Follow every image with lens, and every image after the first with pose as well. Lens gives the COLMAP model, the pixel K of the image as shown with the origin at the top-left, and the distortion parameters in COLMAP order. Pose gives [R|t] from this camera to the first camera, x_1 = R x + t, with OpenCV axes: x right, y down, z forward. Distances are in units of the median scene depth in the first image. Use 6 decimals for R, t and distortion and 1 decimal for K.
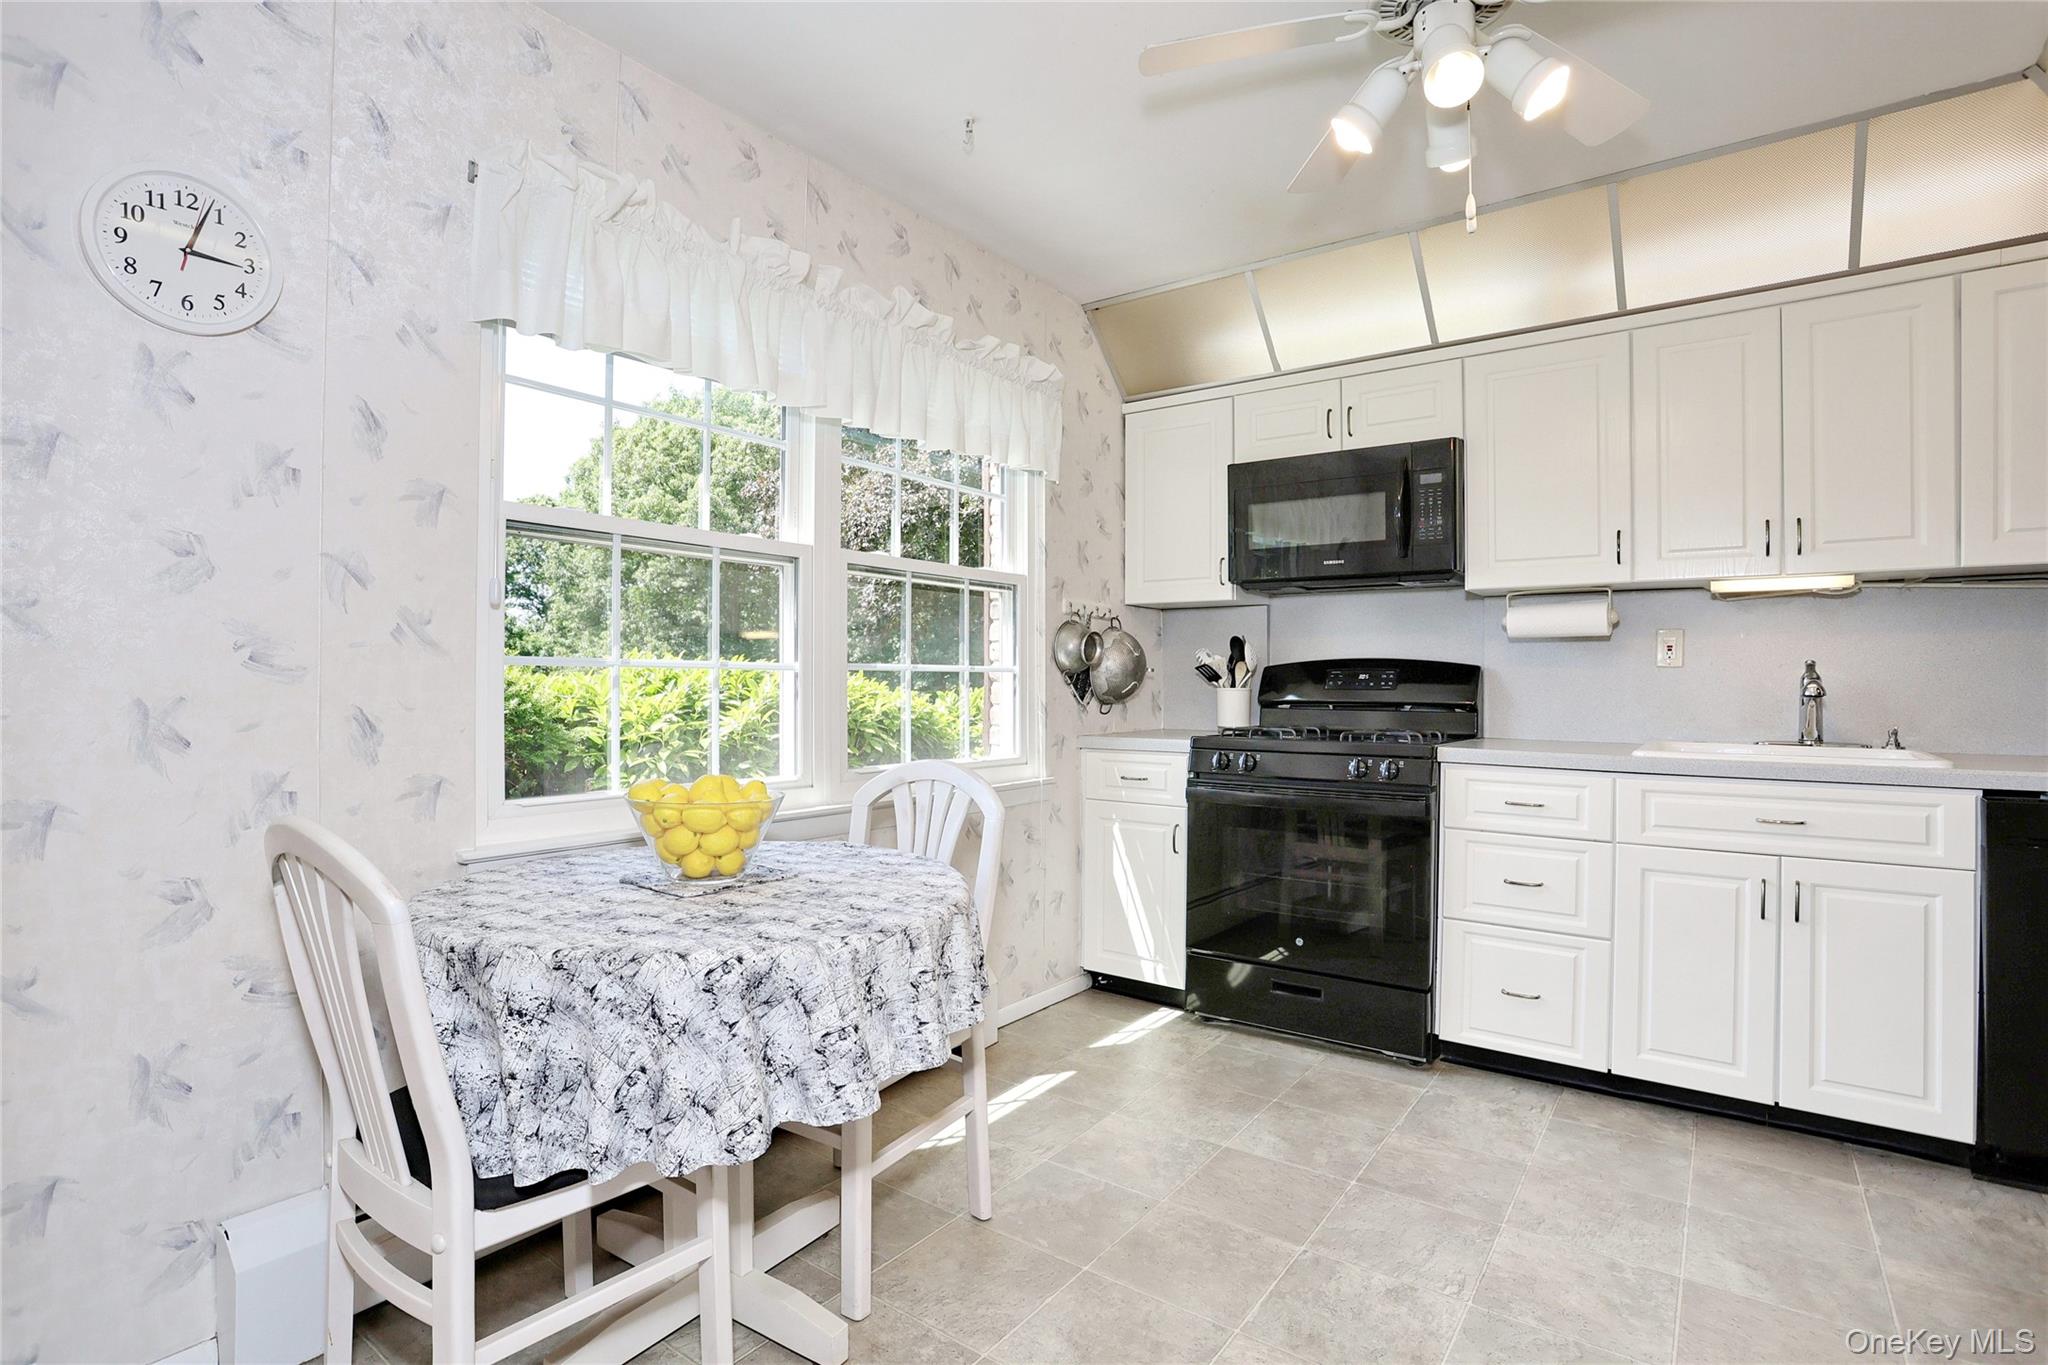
lens RADIAL K [[999.8, 0, 1026.0], [0, 999.8, 683.1], [0, 0, 1]] dist [-0.065217, 0.023974]
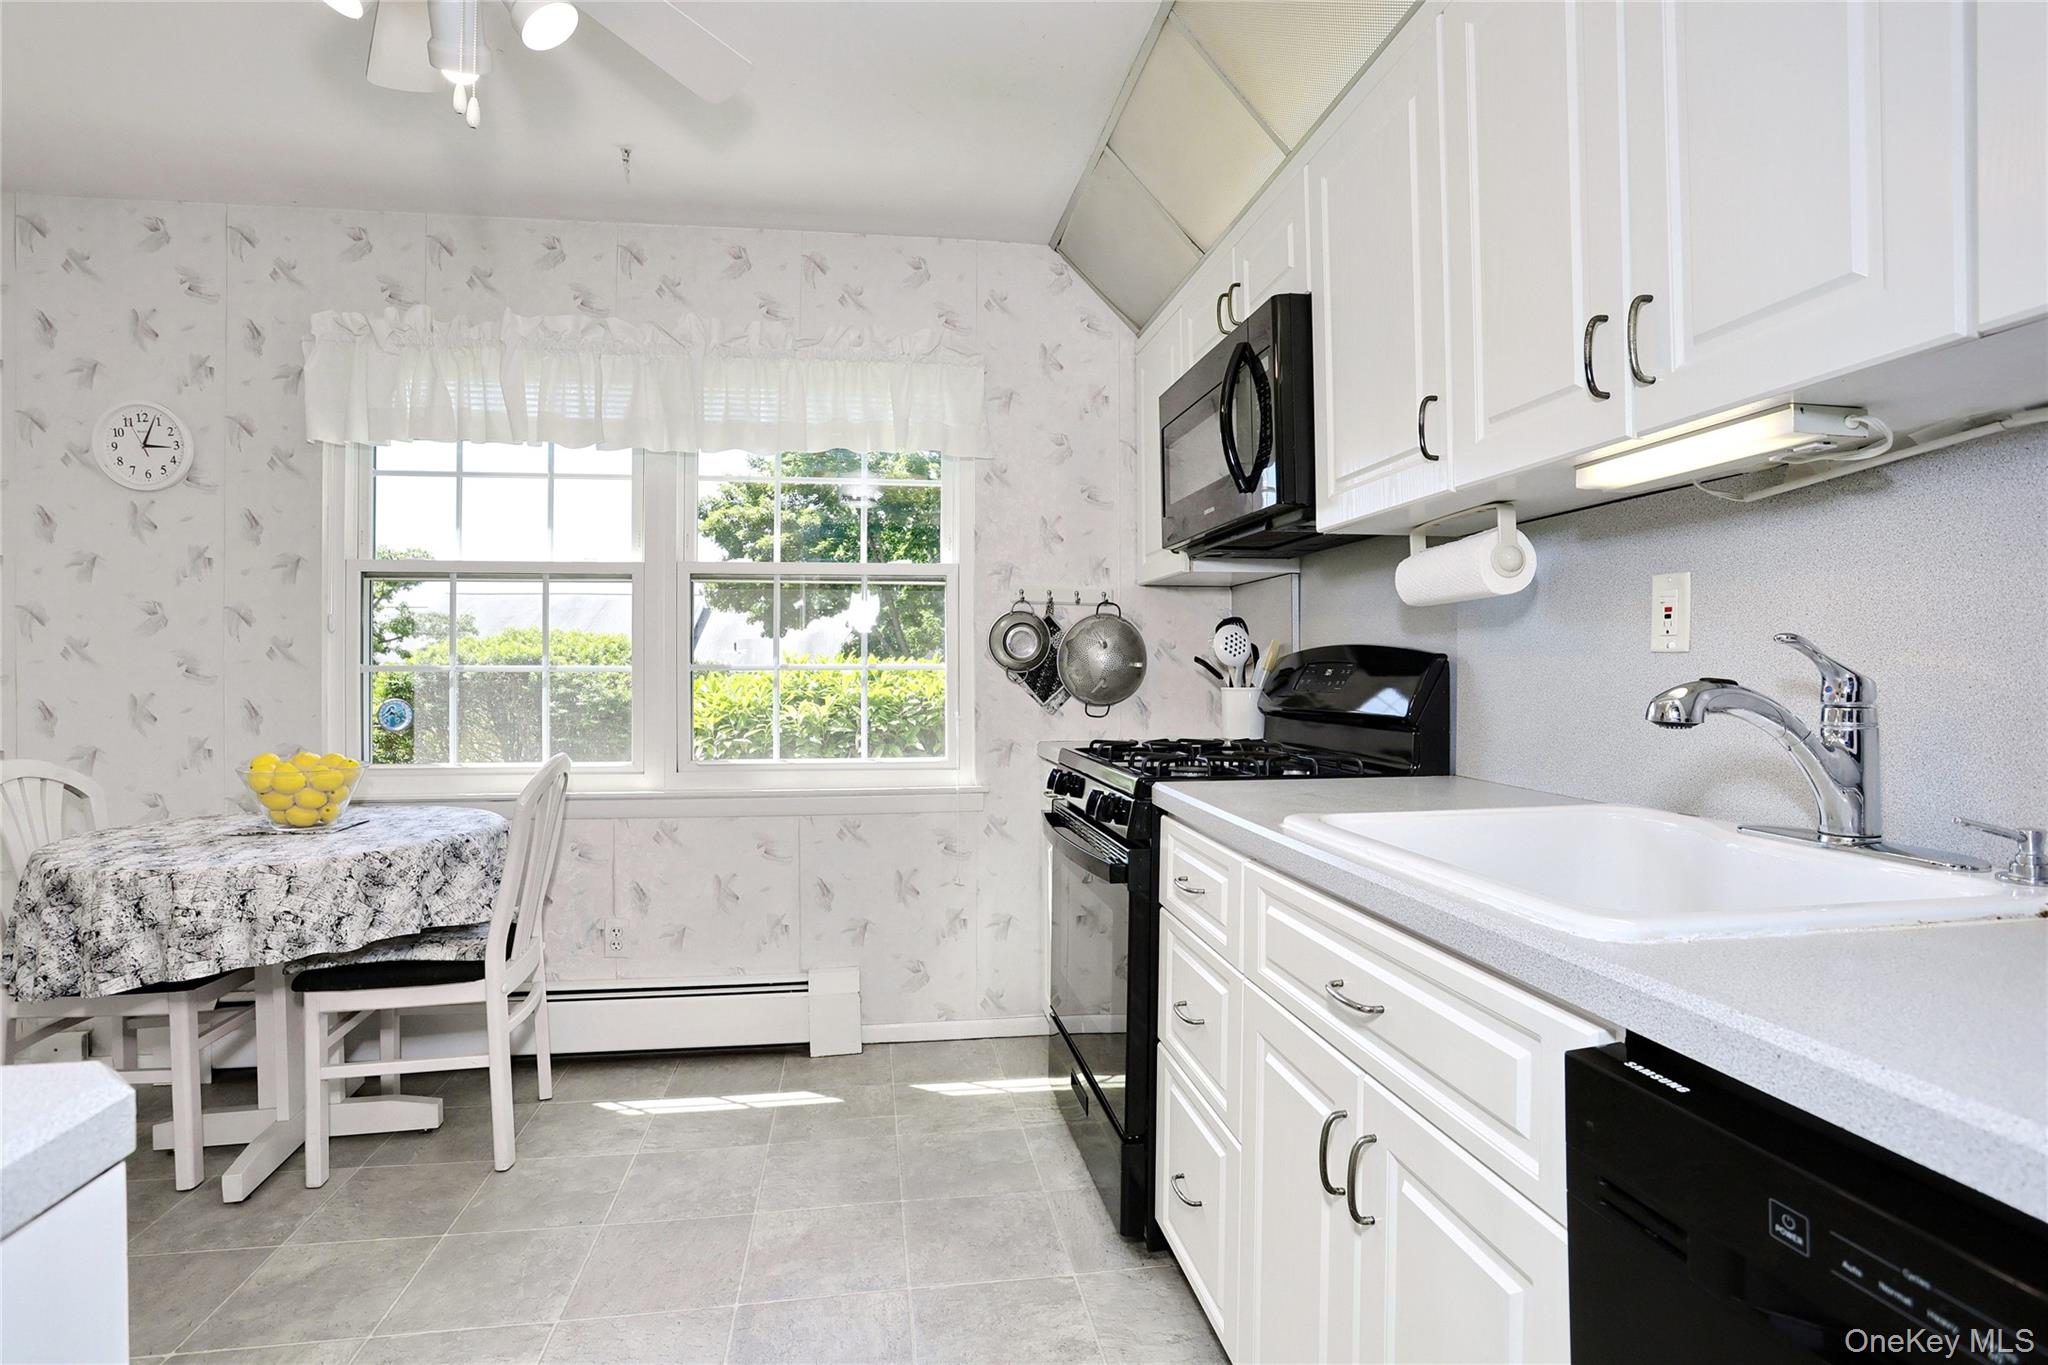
lens RADIAL K [[999.8, 0, 1017.2], [0, 999.8, 682.2], [0, 0, 1]] dist [-0.065217, 0.023974]
pose [[0.706010, 0.001119, -0.708201, 0.972420], [0.004076, 0.999976, 0.005644, -0.005849], [0.708190, -0.006871, 0.705989, 0.549243]]
